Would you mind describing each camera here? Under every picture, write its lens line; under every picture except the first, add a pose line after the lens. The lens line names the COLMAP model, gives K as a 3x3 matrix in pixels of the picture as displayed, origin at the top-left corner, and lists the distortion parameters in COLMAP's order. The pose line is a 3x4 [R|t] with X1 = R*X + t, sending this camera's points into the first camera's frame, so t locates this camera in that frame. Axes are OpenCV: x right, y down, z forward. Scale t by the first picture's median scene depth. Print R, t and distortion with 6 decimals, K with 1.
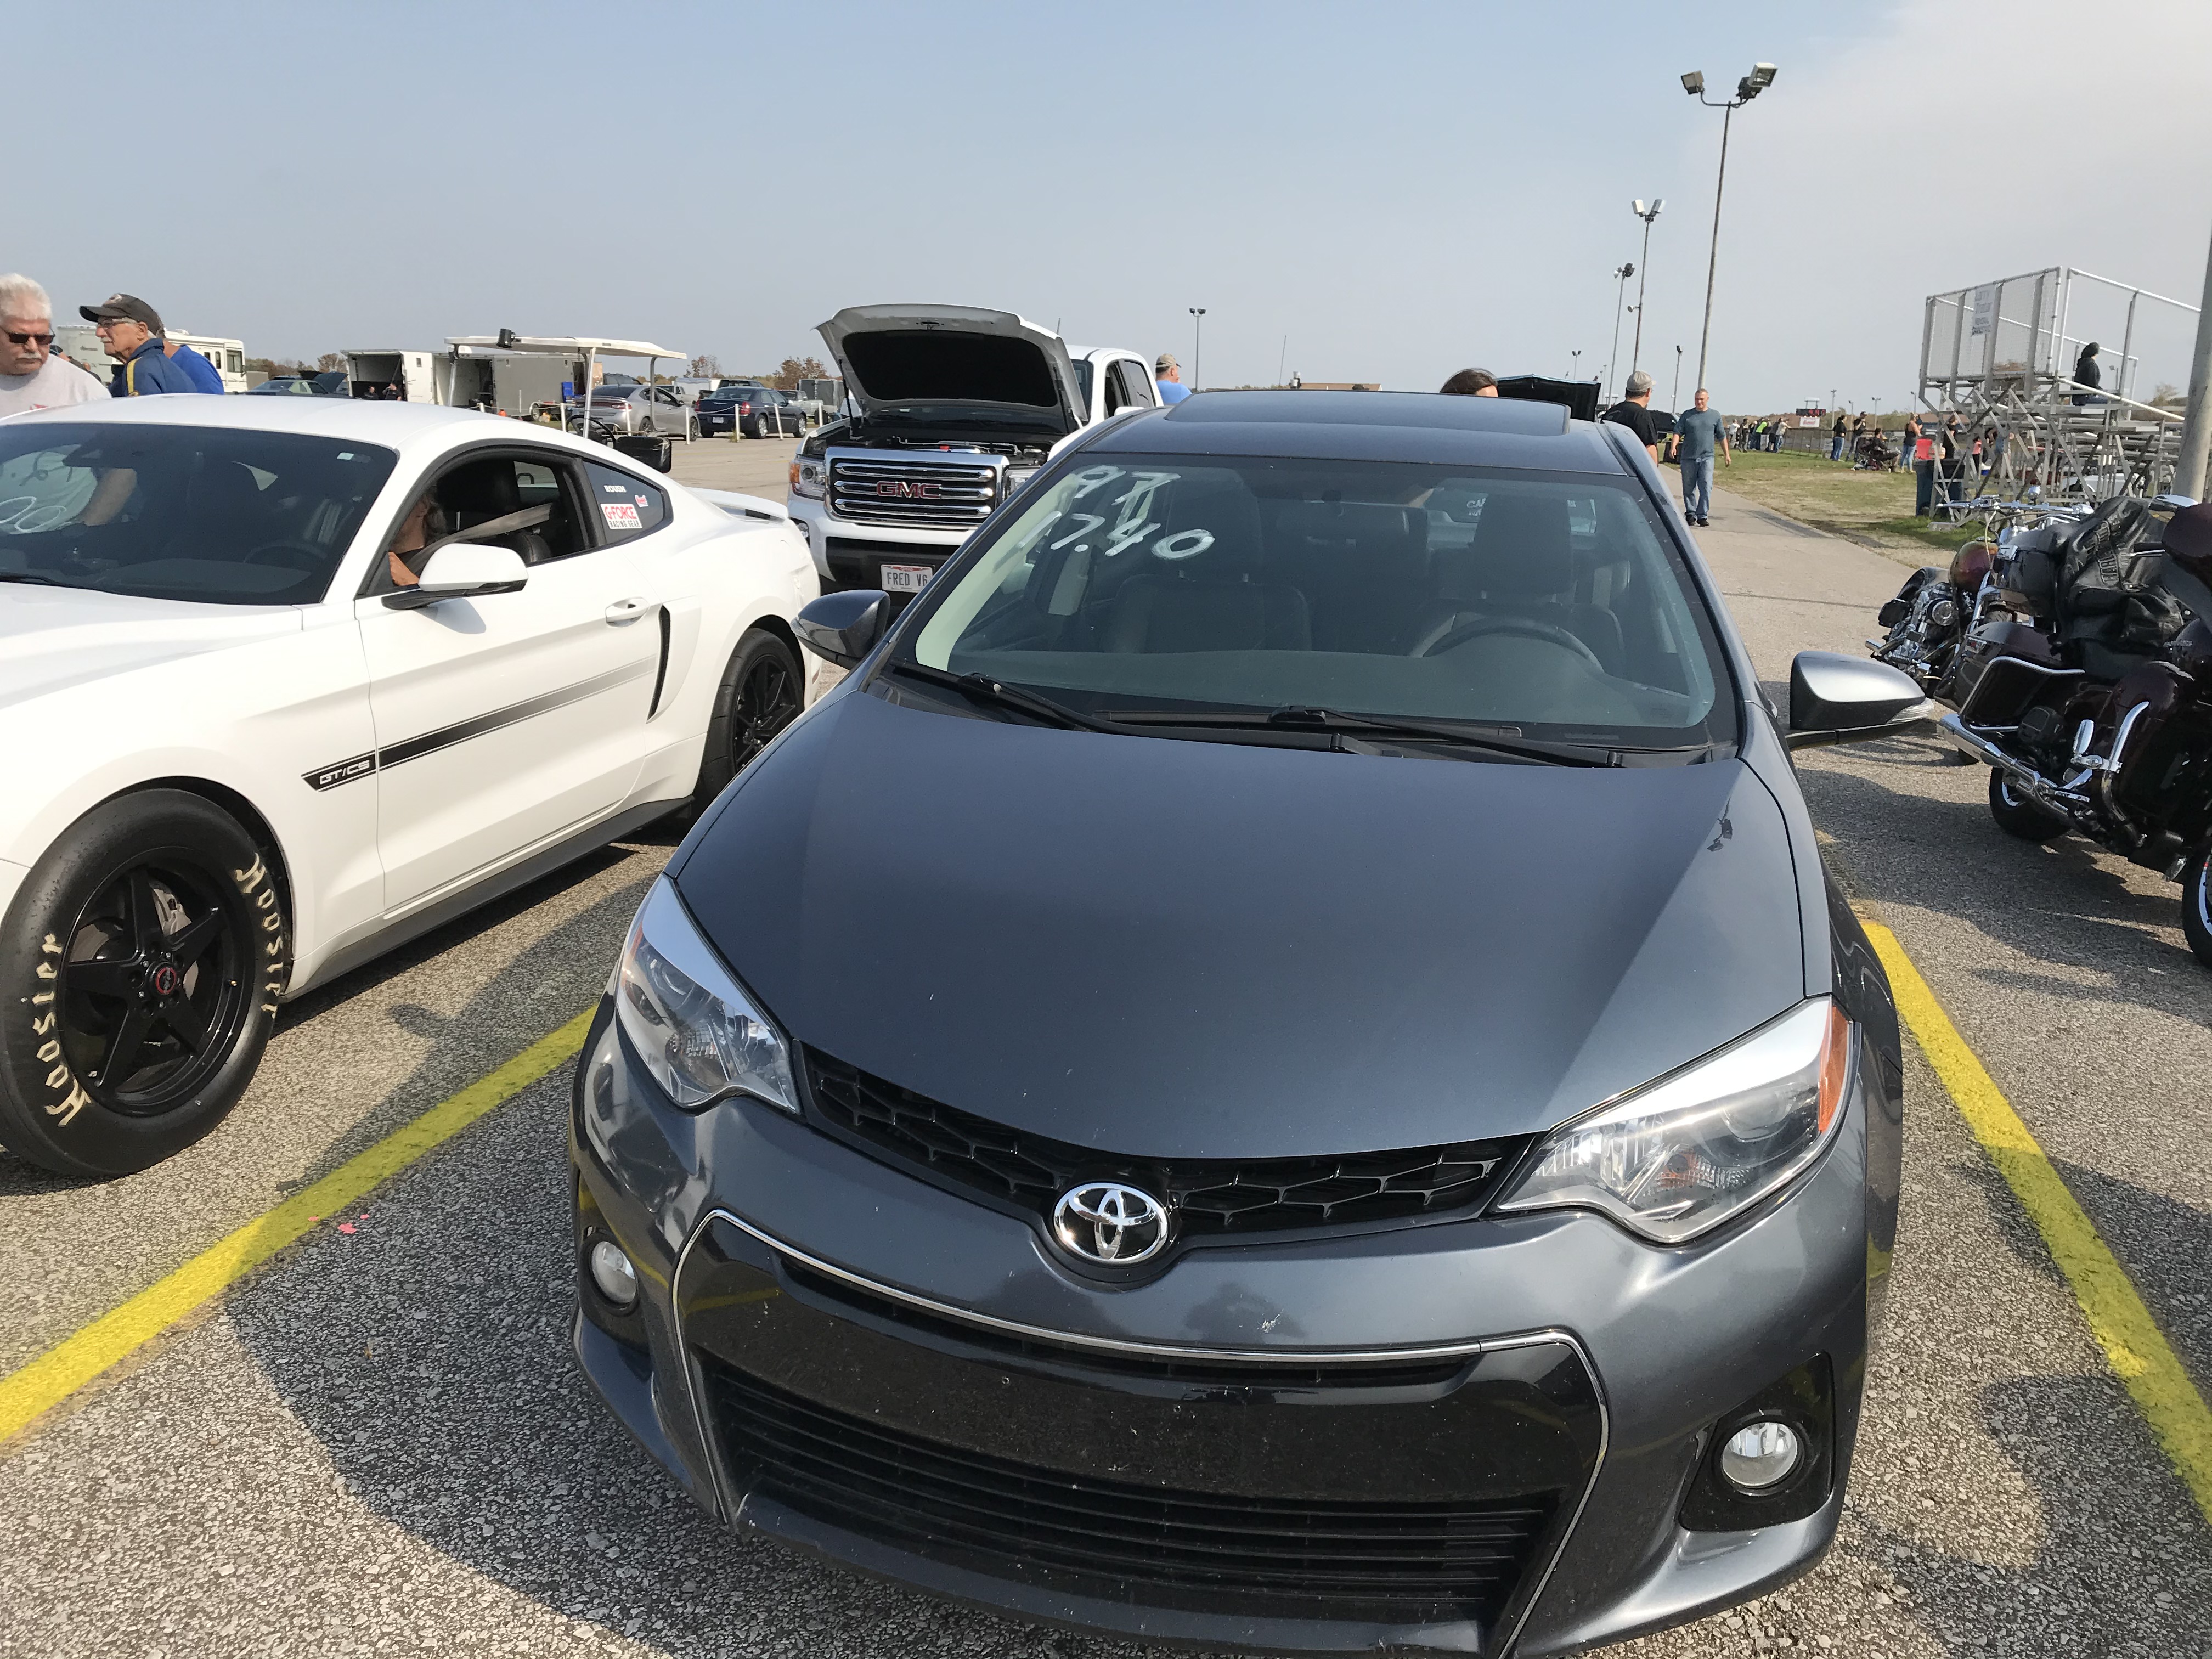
lens RADIAL K [[1802.9, 0, 1104.3], [0, 1802.9, 831.5], [0, 0, 1]] dist [-0.059328, 0.002996]
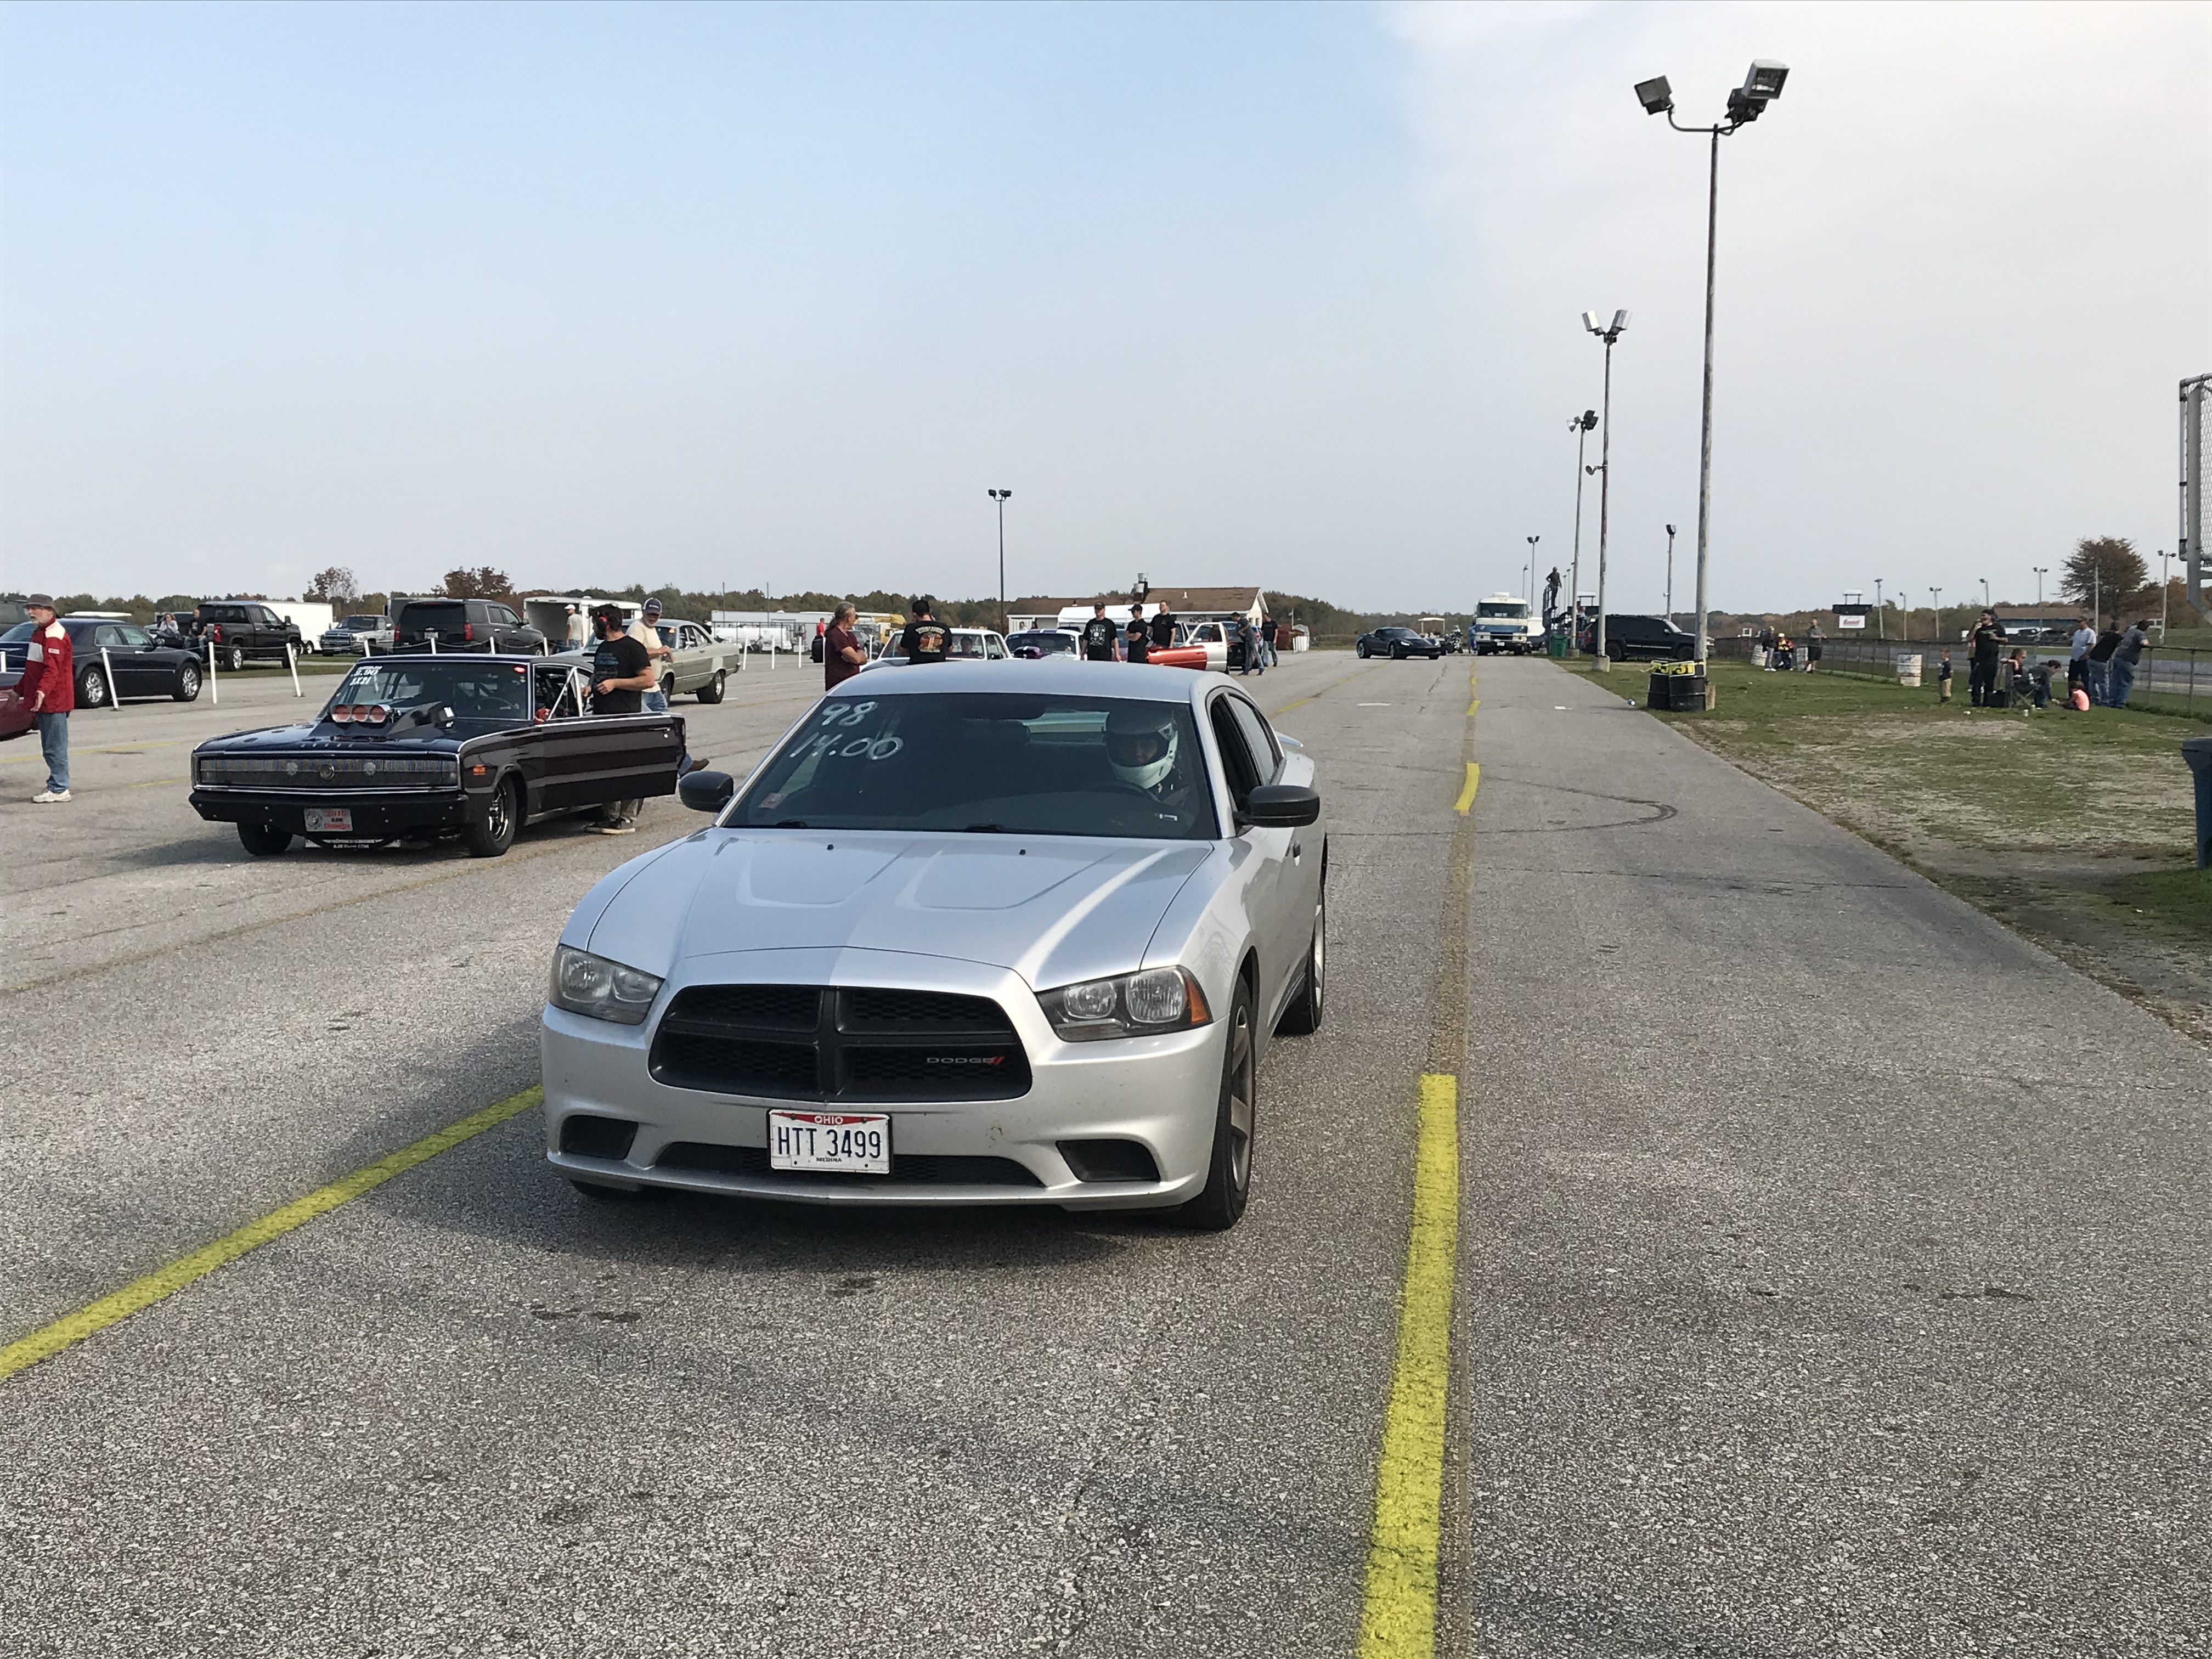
lens RADIAL K [[2448.0, 0, 1106.6], [0, 2448.0, 827.0], [0, 0, 1]] dist [-0.076012, 0.000000]
pose [[0.996936, -0.028910, 0.072685, 0.042818], [0.039345, 0.988425, -0.146522, -0.032770], [-0.067607, 0.148933, 0.986533, 0.128279]]
